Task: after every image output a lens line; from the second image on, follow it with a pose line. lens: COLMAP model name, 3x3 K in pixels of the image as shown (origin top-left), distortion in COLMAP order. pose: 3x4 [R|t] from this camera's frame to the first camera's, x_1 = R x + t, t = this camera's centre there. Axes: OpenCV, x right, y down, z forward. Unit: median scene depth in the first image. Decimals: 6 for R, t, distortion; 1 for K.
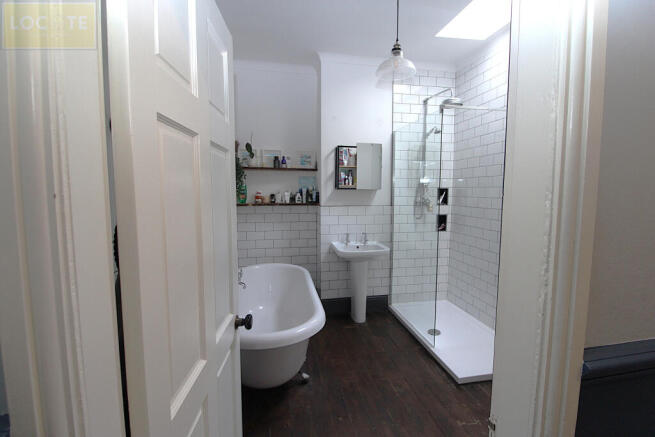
lens RADIAL K [[304.4, 0, 330.6], [0, 304.4, 217.2], [0, 0, 1]] dist [0.004341, -0.000163]
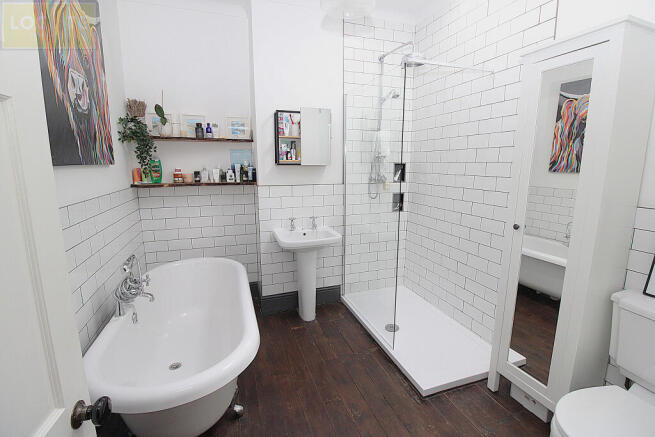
lens RADIAL K [[304.4, 0, 325.5], [0, 304.4, 215.6], [0, 0, 1]] dist [0.004341, -0.000163]
pose [[0.989632, -0.027590, 0.140948, 0.028615], [0.015859, 0.996366, 0.083682, -0.022499], [-0.142745, -0.080579, 0.986474, 0.160770]]
